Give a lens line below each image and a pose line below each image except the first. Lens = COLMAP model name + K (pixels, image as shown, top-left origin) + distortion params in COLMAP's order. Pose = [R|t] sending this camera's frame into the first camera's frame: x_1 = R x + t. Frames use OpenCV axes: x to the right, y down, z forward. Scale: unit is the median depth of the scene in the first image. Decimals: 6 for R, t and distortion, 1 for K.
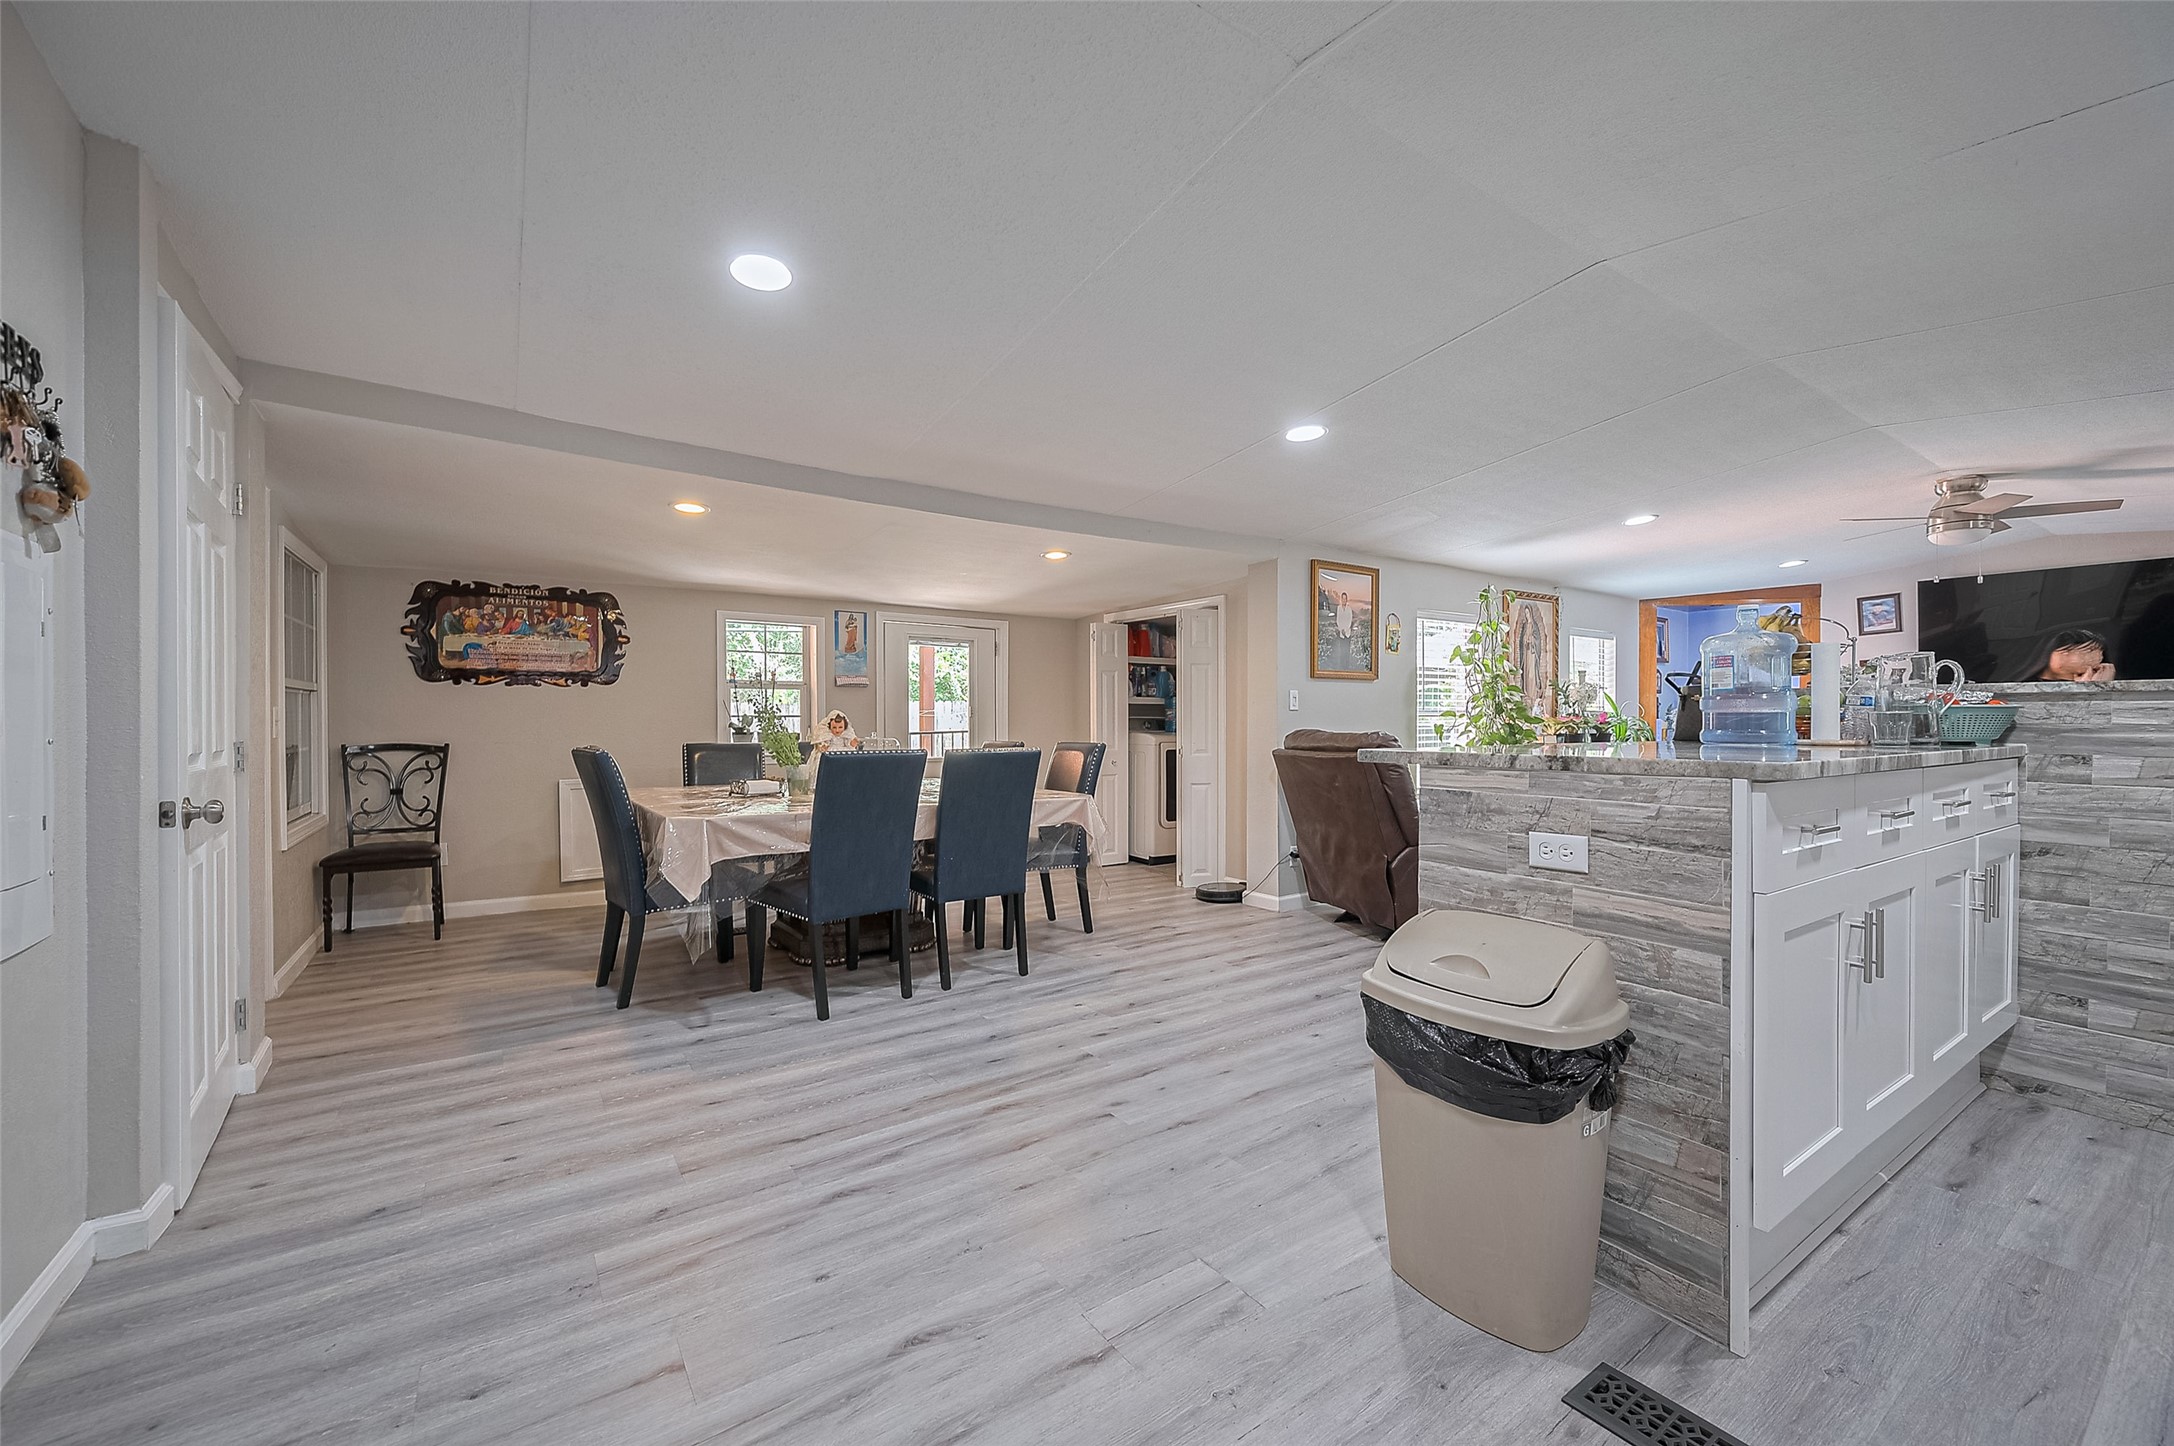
lens RADIAL K [[862.5, 0, 1092.0], [0, 862.5, 729.5], [0, 0, 1]] dist [0.000625, 0.000057]
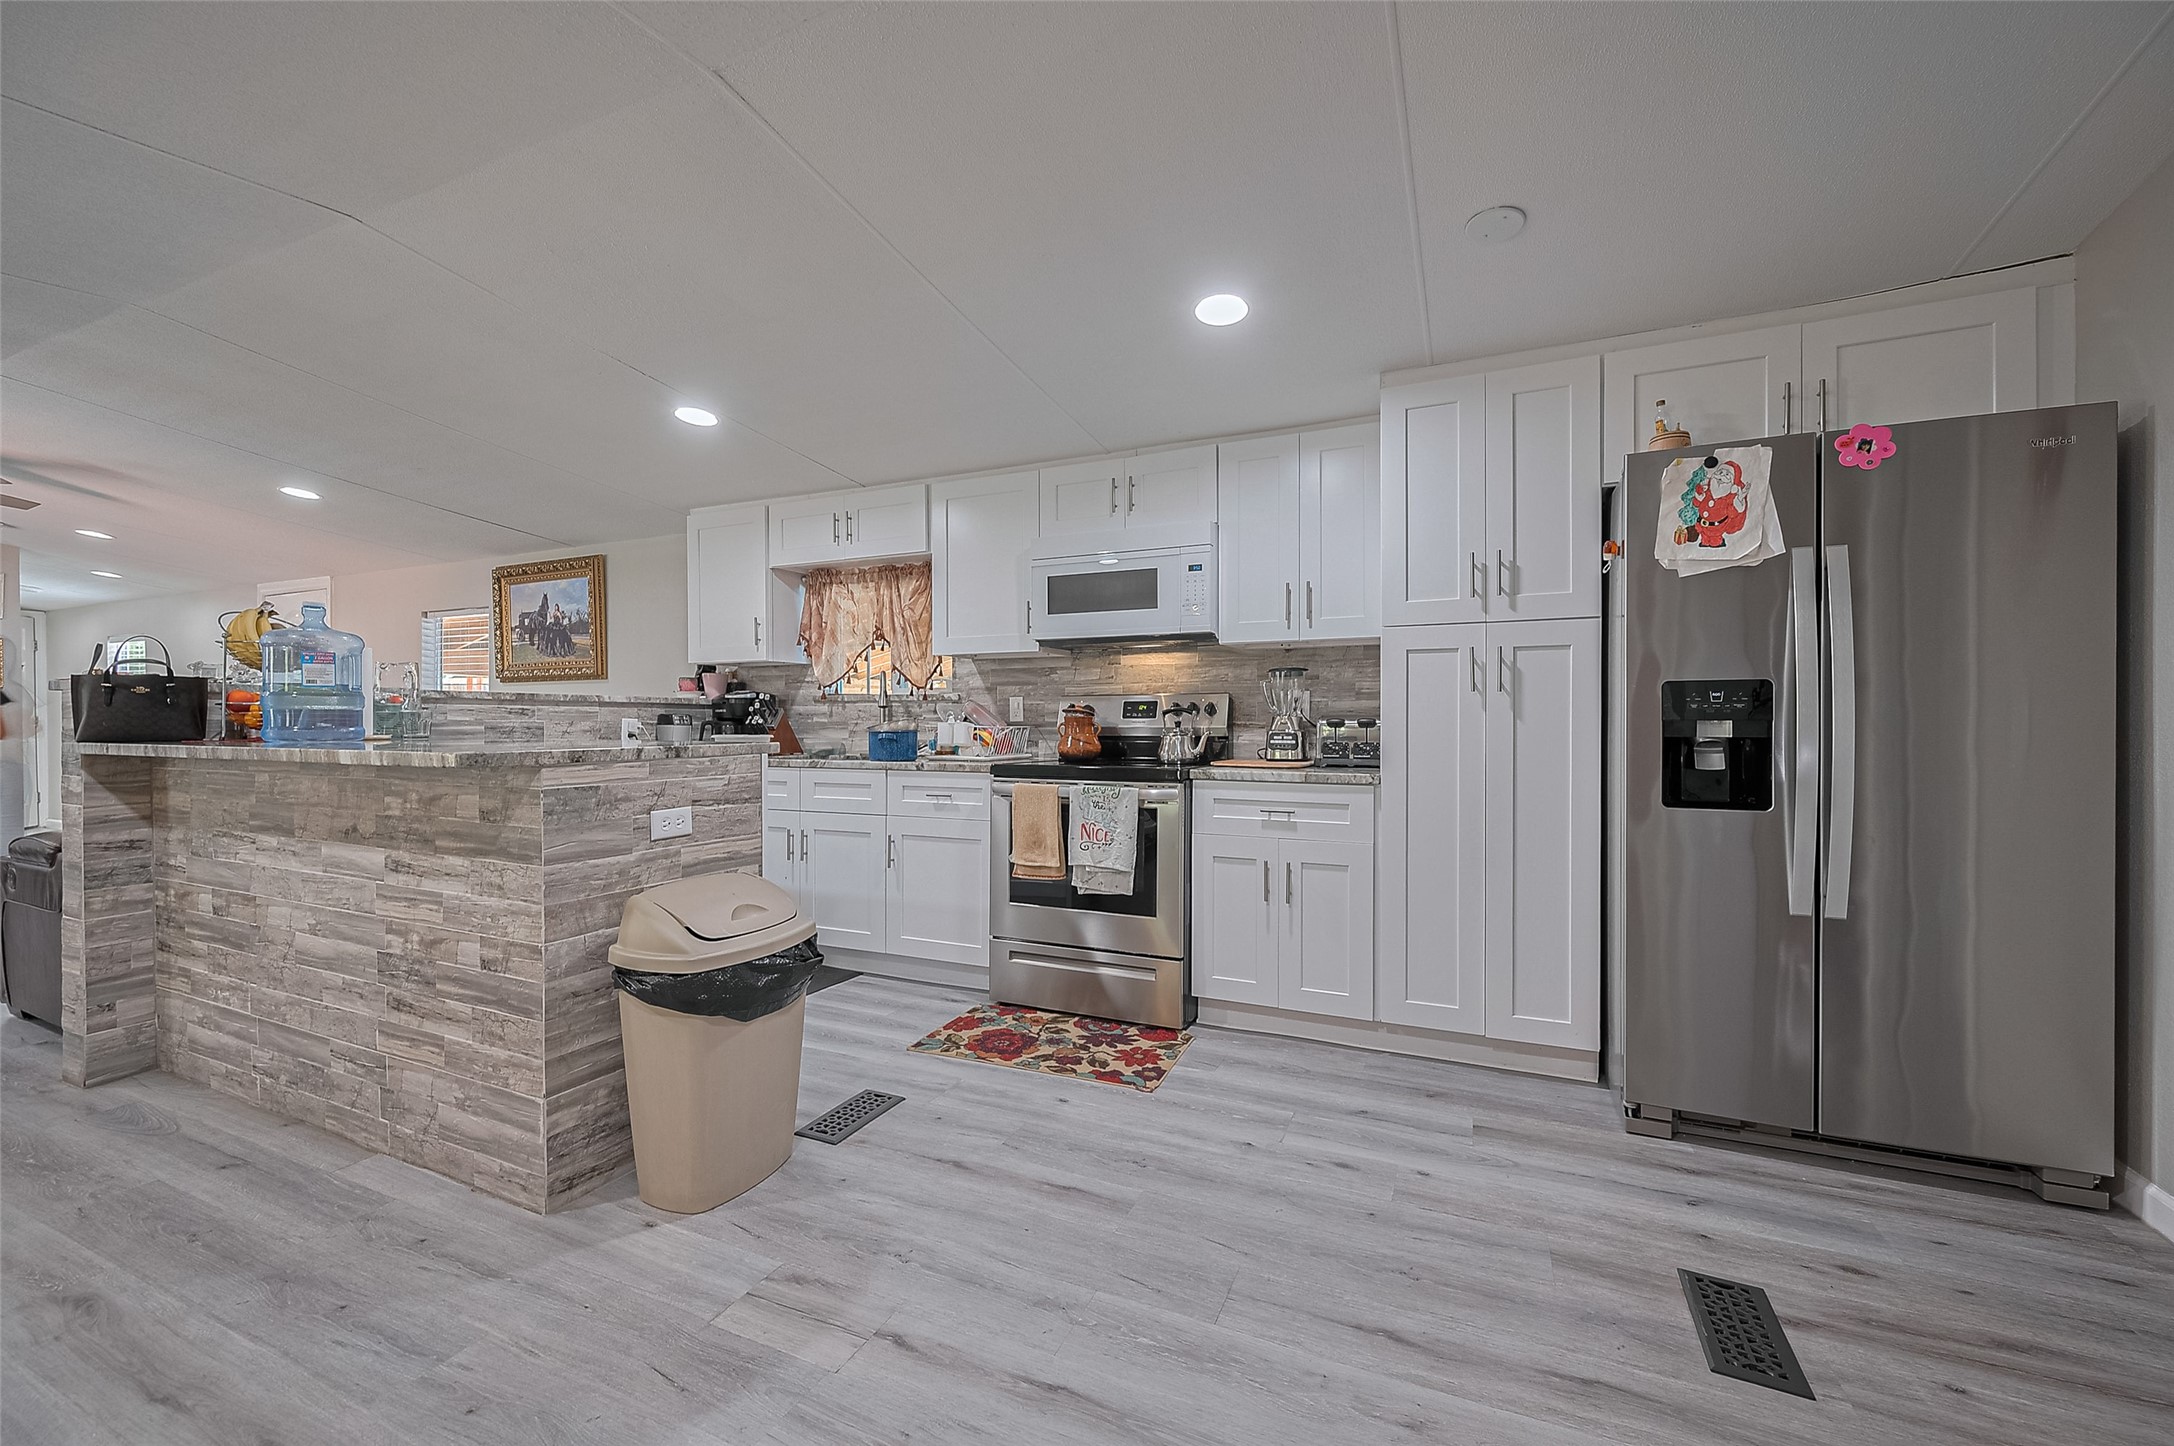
lens RADIAL K [[862.5, 0, 1082.0], [0, 862.5, 722.1], [0, 0, 1]] dist [0.000625, 0.000057]
pose [[-0.500729, -0.004490, 0.865592, -0.847707], [0.007429, 0.999927, 0.009485, -0.012350], [-0.865572, 0.011180, -0.500659, 1.119276]]
